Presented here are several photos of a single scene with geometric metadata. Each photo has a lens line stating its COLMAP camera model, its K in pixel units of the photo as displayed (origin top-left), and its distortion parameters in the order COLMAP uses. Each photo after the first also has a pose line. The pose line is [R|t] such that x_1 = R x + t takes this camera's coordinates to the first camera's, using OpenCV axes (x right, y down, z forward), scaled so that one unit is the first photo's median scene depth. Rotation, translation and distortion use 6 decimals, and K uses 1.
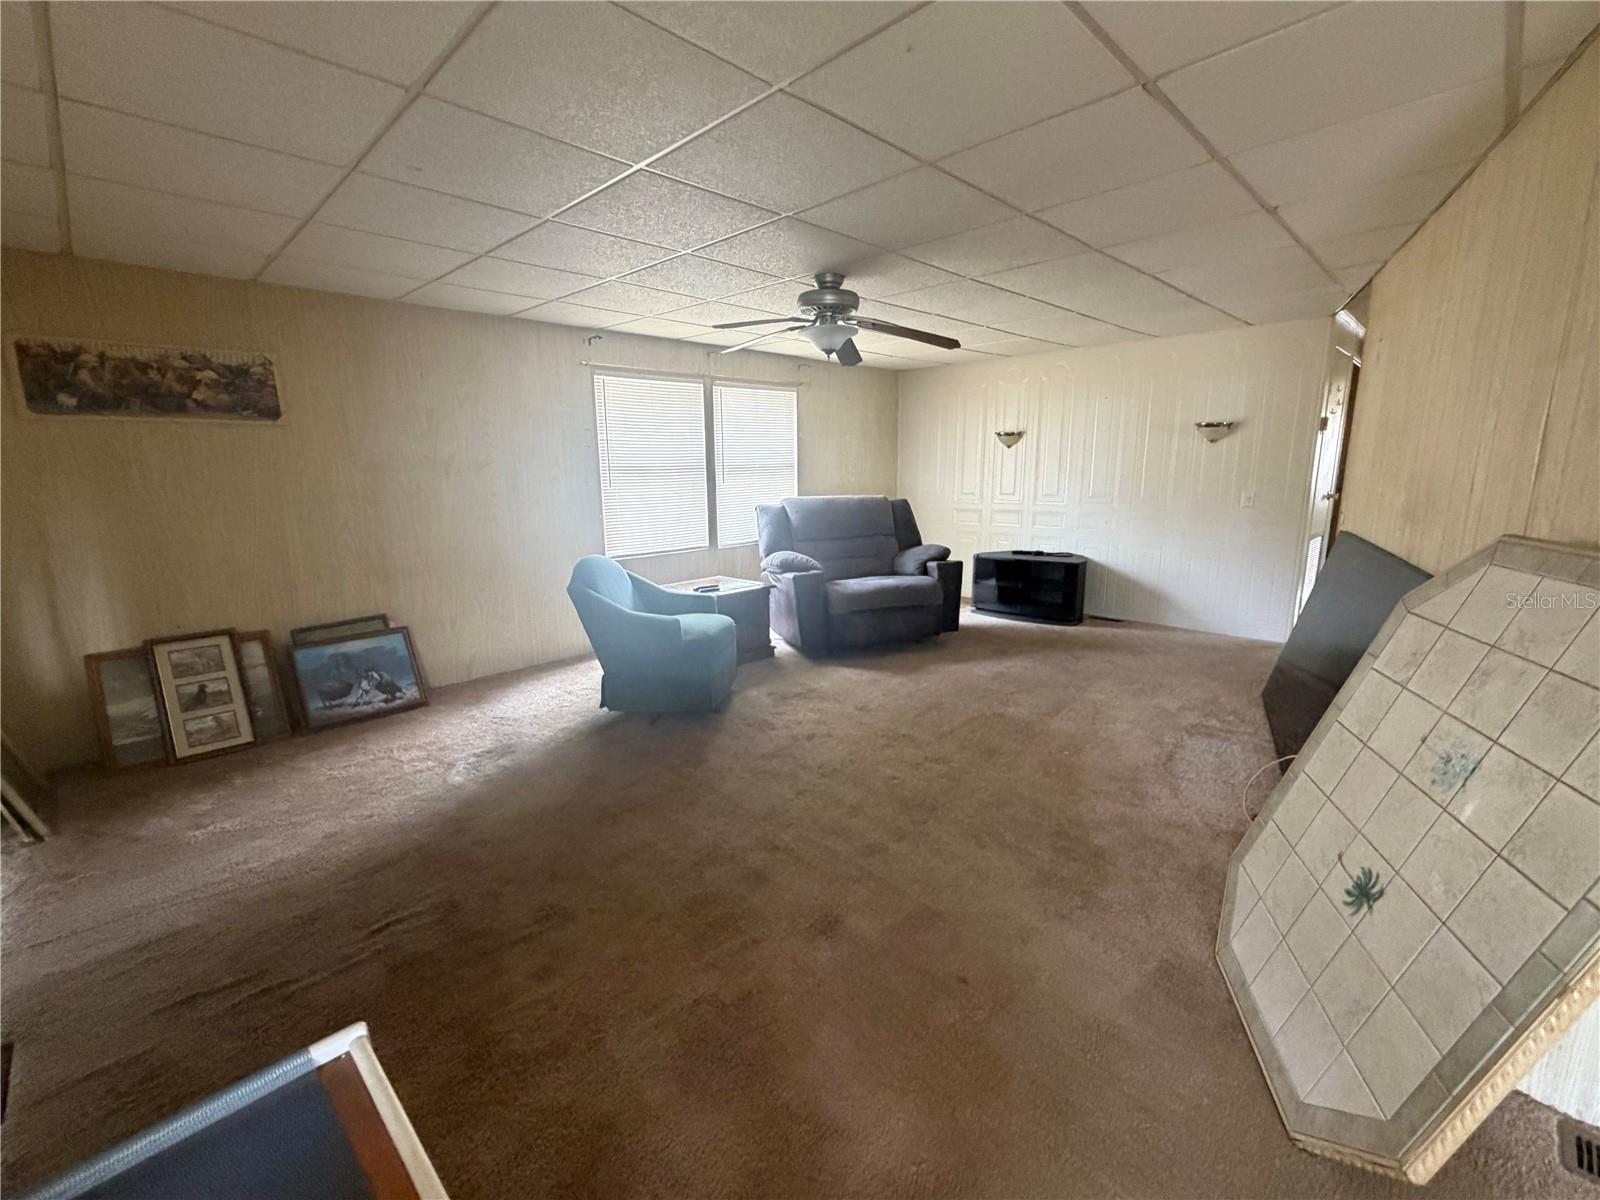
lens RADIAL K [[687.0, 0, 800.0], [0, 687.0, 600.0], [0, 0, 1]] dist [-0.003841, -0.000338]
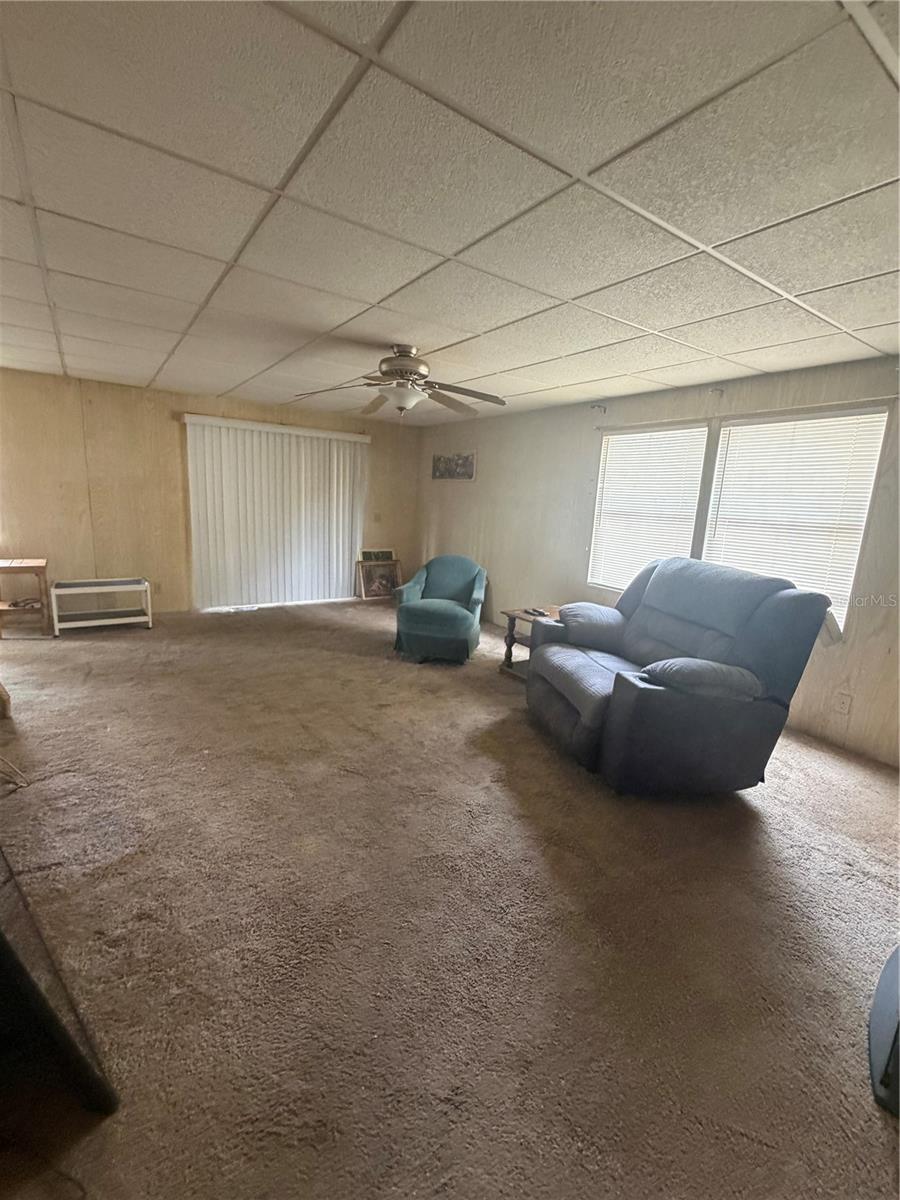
lens RADIAL K [[515.3, 0, 449.2], [0, 515.3, 602.3], [0, 0, 1]] dist [-0.003841, -0.000338]
pose [[-0.191111, 0.205581, -0.959799, 0.748728], [-0.231362, 0.940836, 0.247587, -0.221089], [0.953912, 0.269377, -0.132240, 0.982826]]
